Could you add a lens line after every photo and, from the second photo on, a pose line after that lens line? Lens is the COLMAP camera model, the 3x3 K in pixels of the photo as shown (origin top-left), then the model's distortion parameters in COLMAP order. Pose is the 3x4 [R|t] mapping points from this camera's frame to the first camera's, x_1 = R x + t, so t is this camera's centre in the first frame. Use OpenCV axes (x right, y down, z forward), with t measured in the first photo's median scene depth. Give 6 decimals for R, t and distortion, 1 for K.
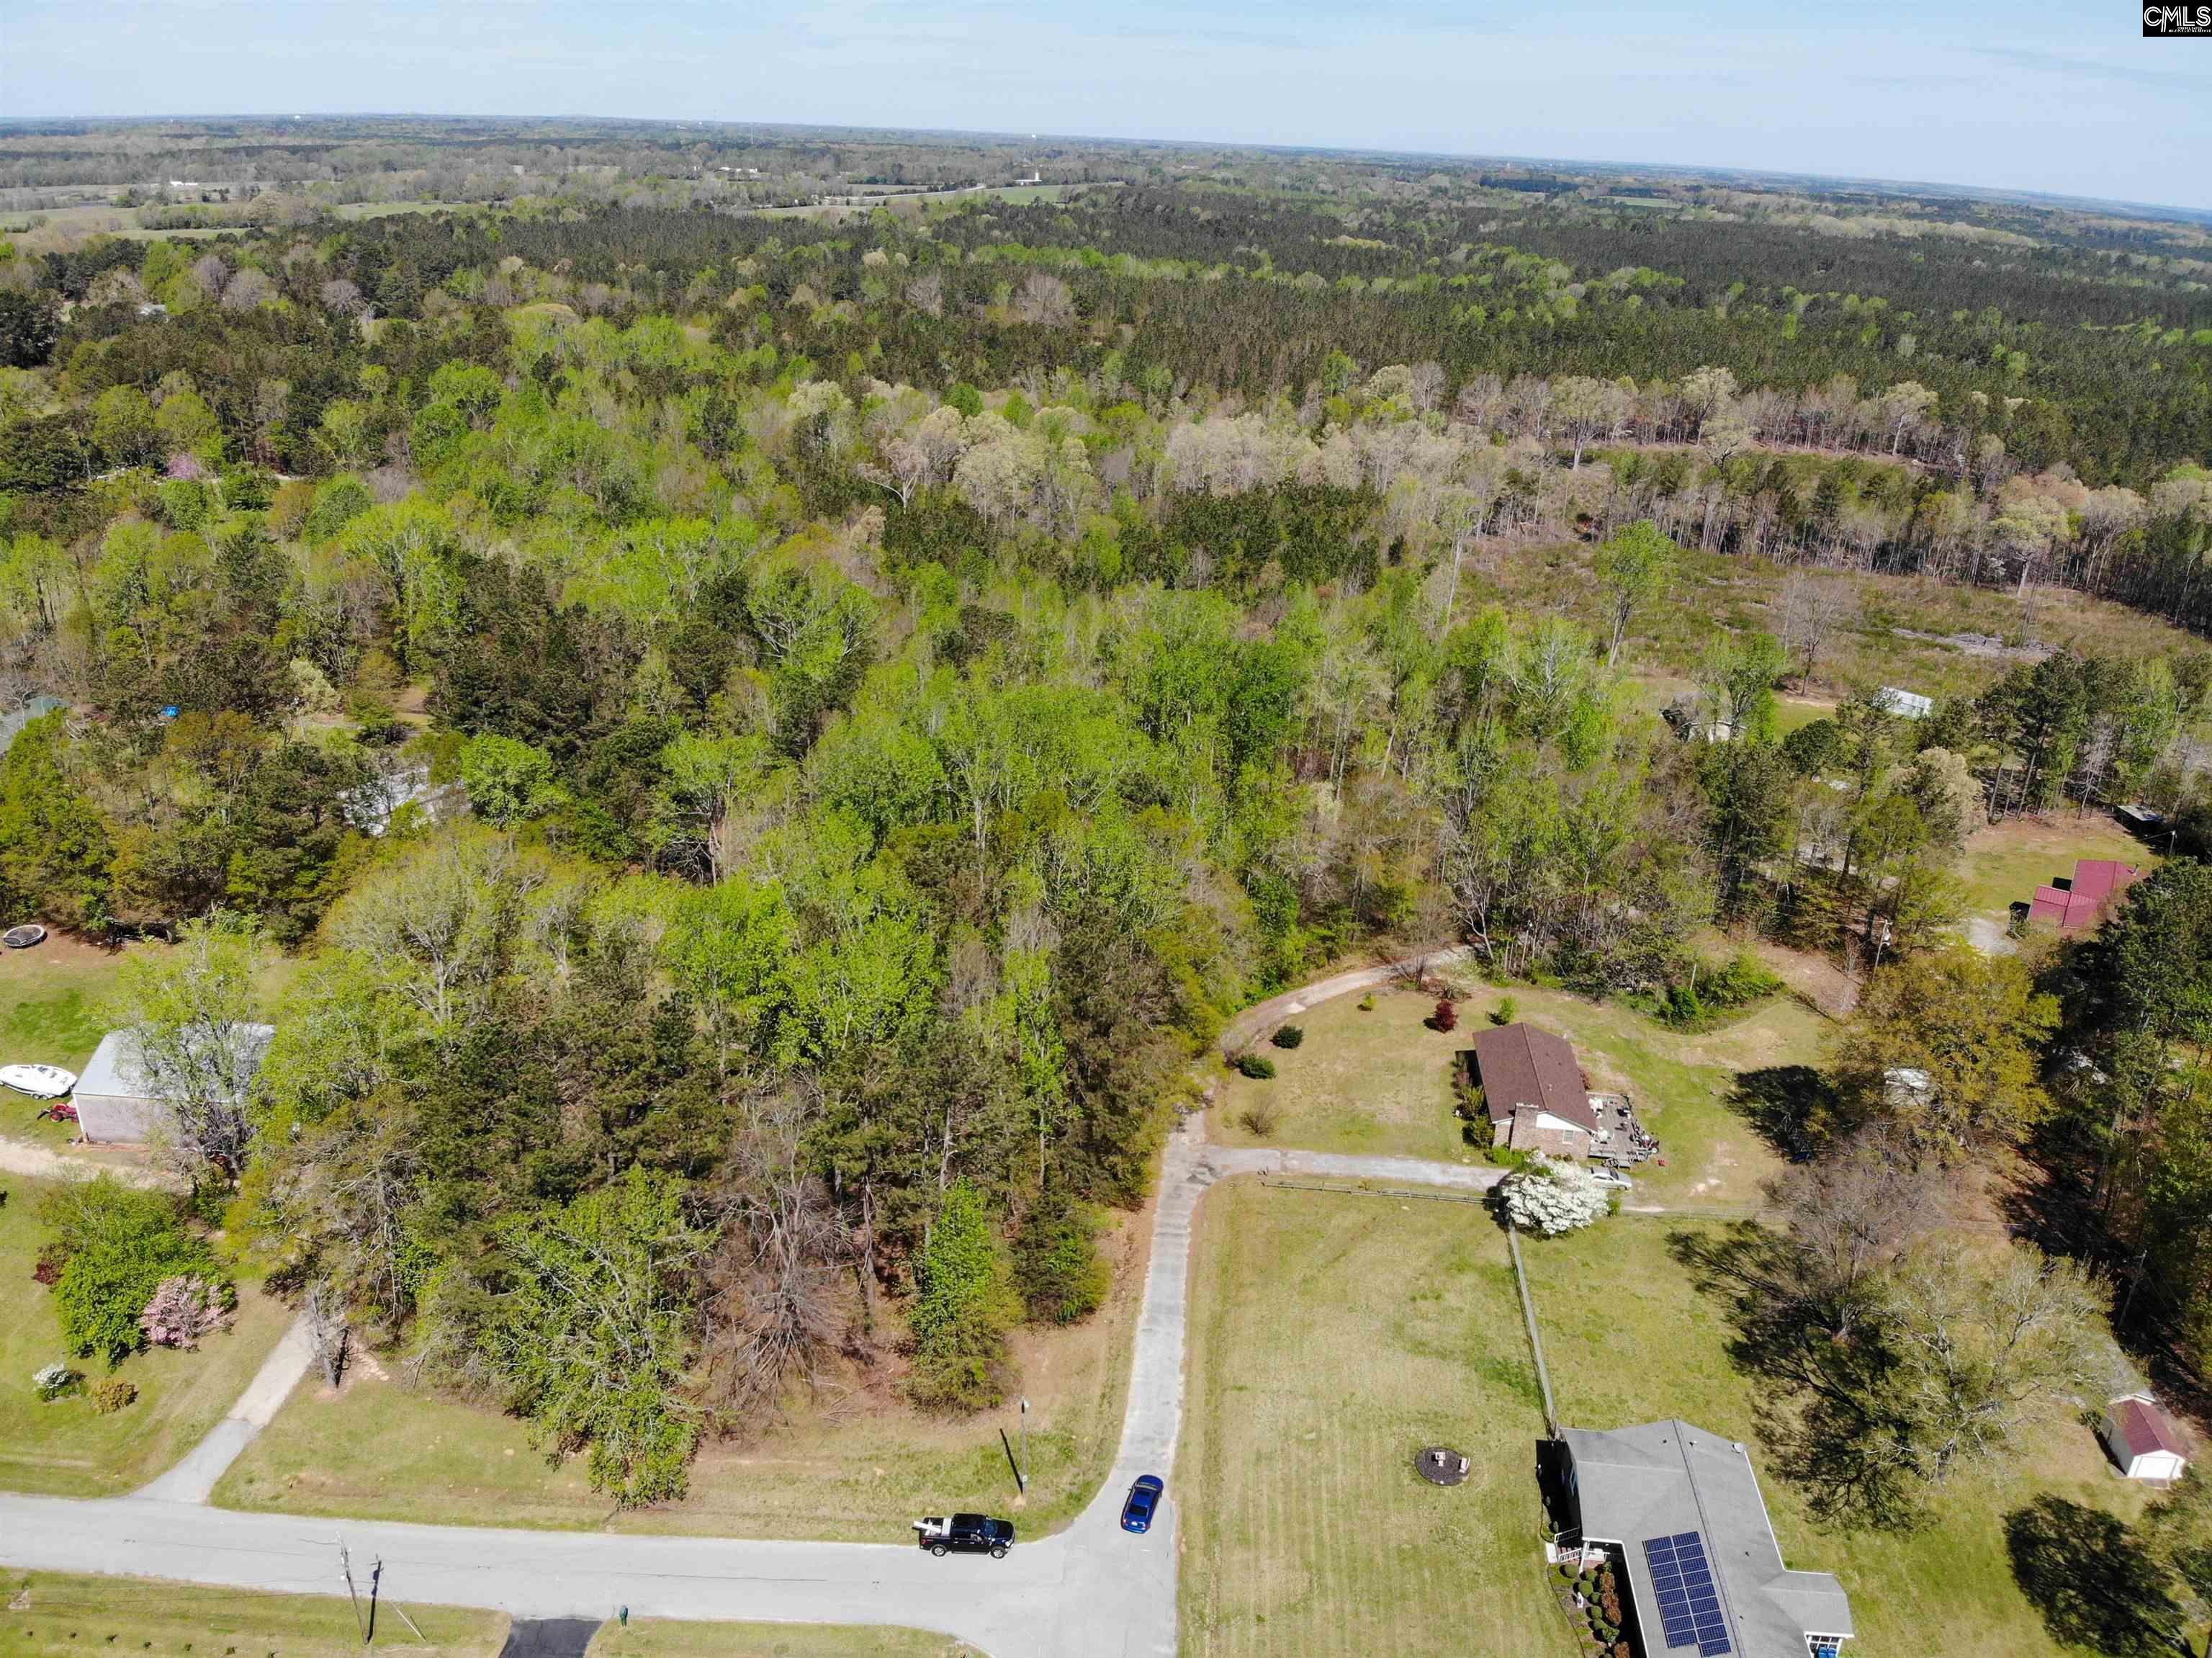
lens RADIAL K [[1646.0, 0, 1097.2], [0, 1646.0, 849.8], [0, 0, 1]] dist [0.018113, -0.118357]
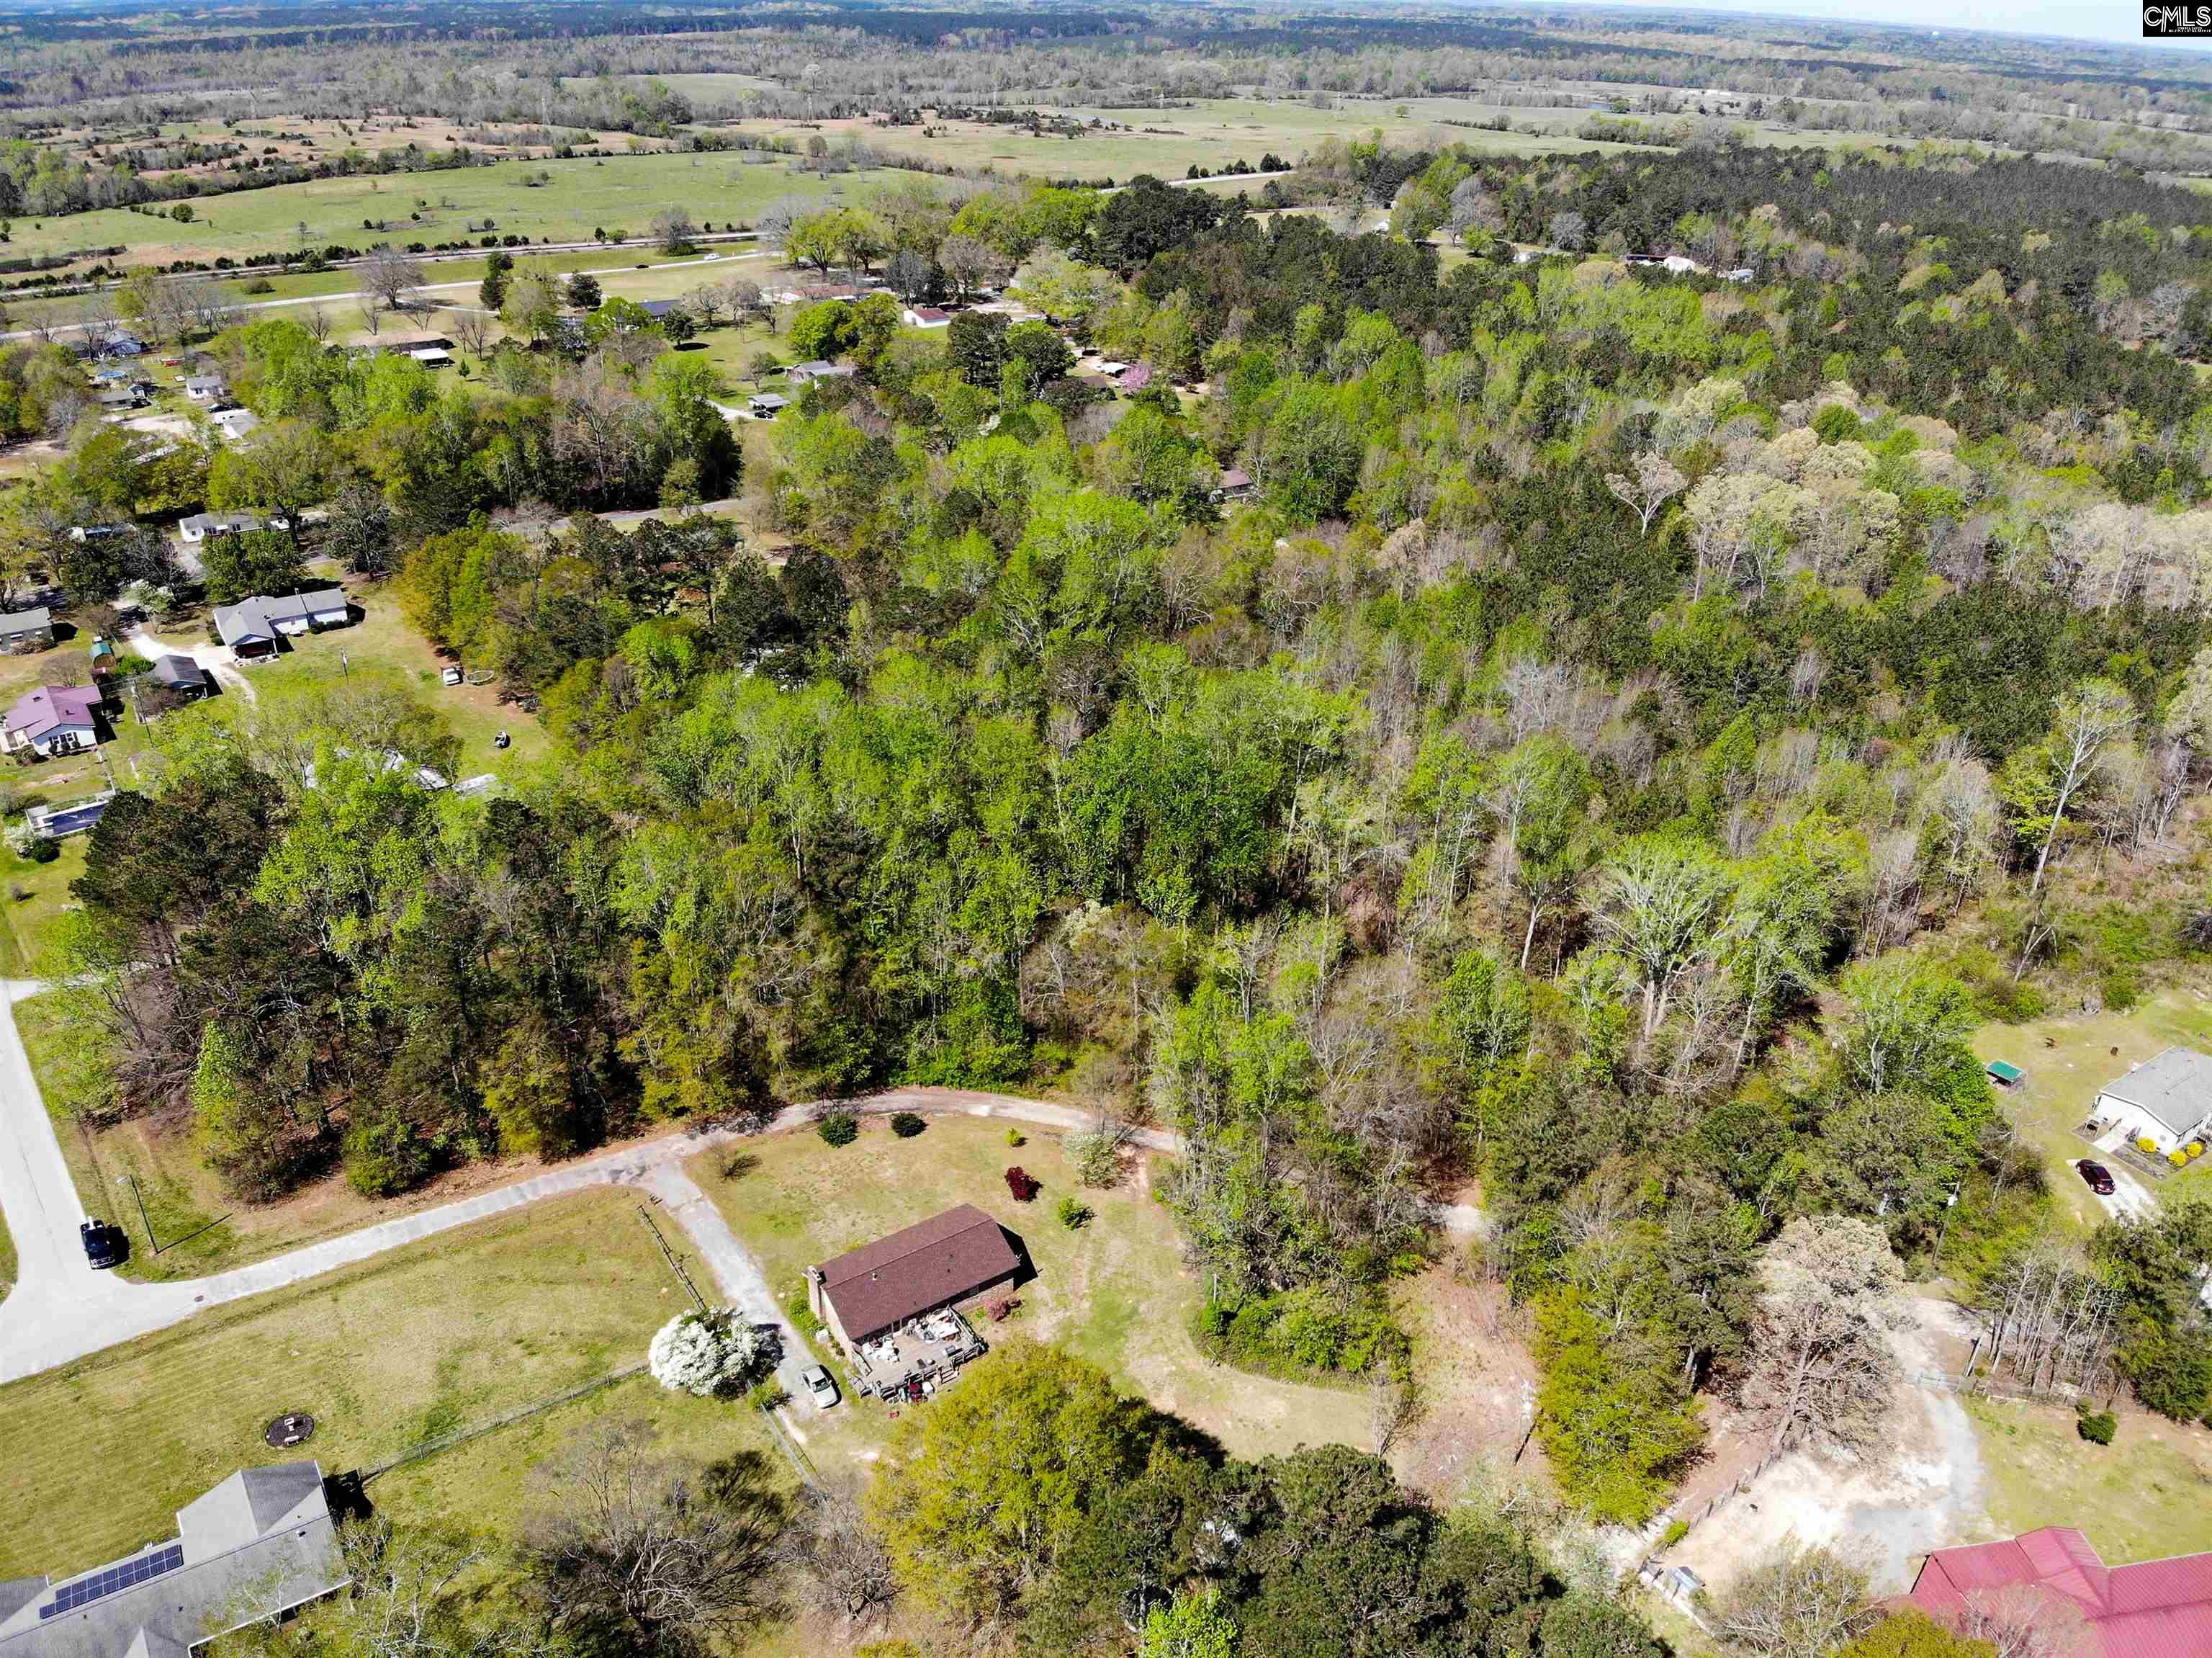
lens RADIAL K [[1646.0, 0, 1106.6], [0, 1646.0, 834.5], [0, 0, 1]] dist [0.018113, -0.118357]
pose [[0.639708, 0.333956, -0.692277, 0.563507], [-0.306738, 0.936769, 0.168453, -0.171728], [0.704759, 0.104587, 0.701695, 0.267293]]
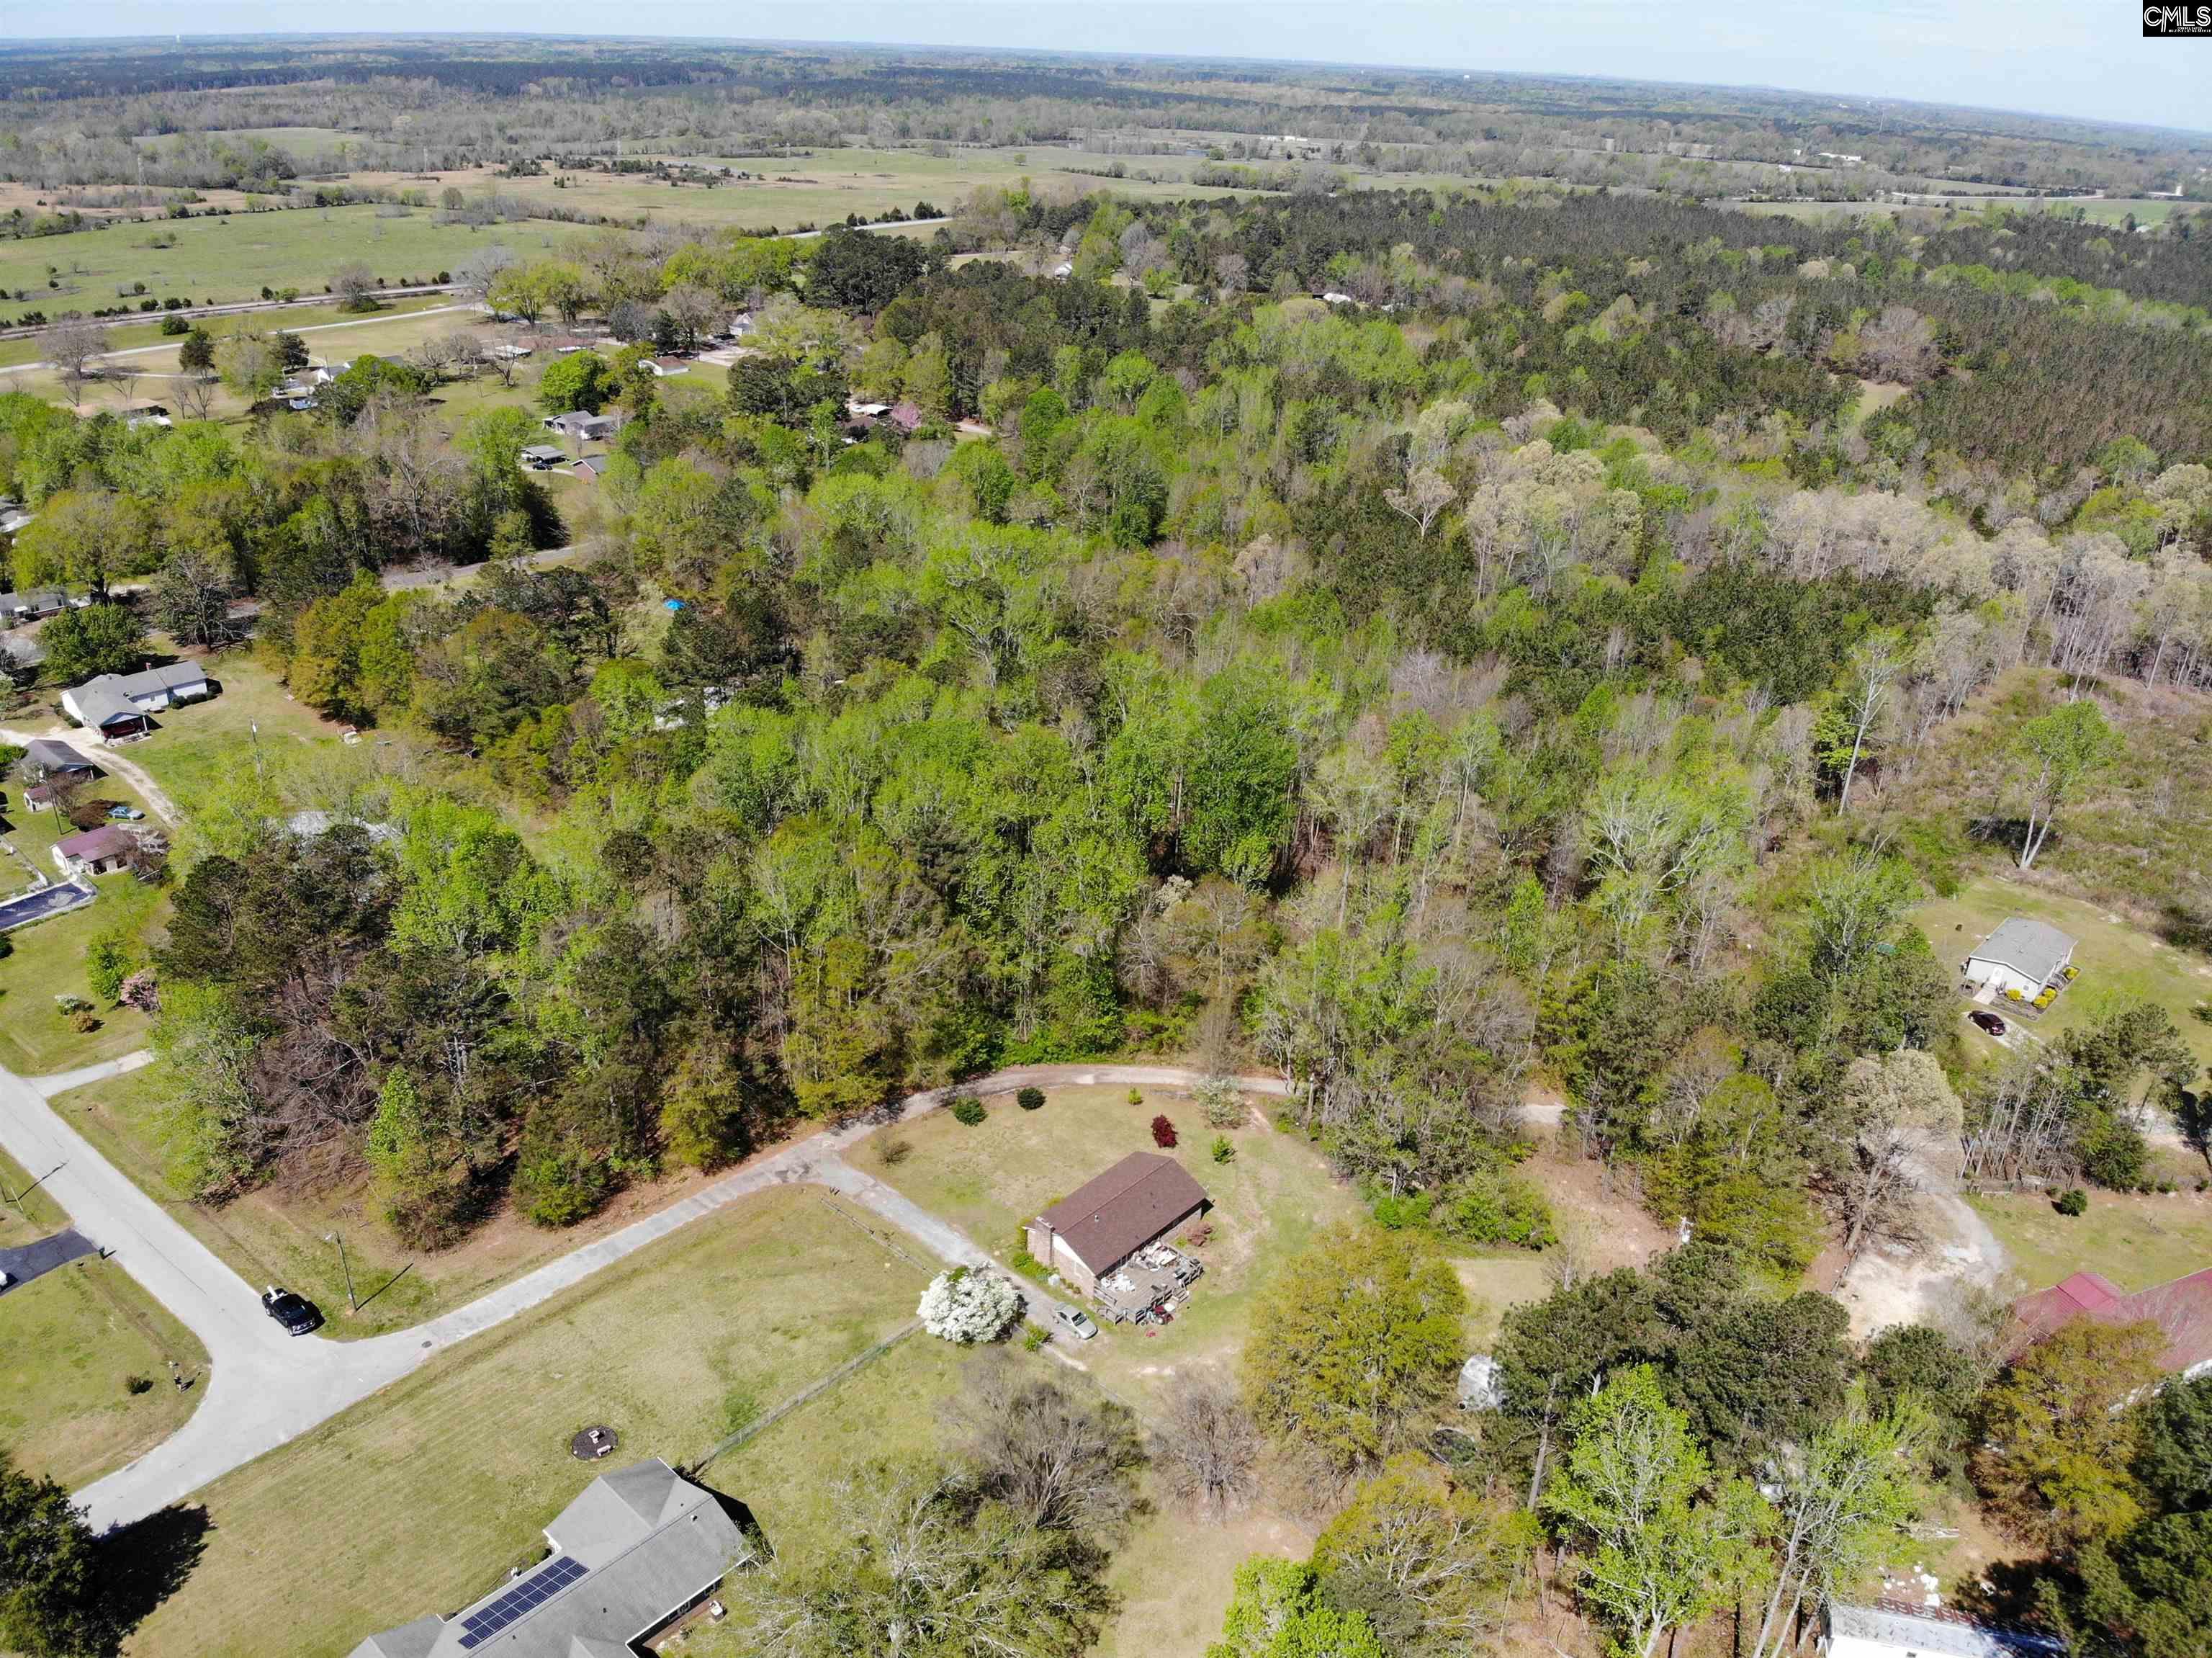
lens RADIAL K [[1646.0, 0, 1102.0], [0, 1646.0, 835.8], [0, 0, 1]] dist [0.018113, -0.118357]
pose [[0.803152, 0.252696, -0.539530, 0.471555], [-0.247165, 0.965310, 0.084182, -0.102461], [0.542086, 0.065742, 0.837748, 0.095823]]
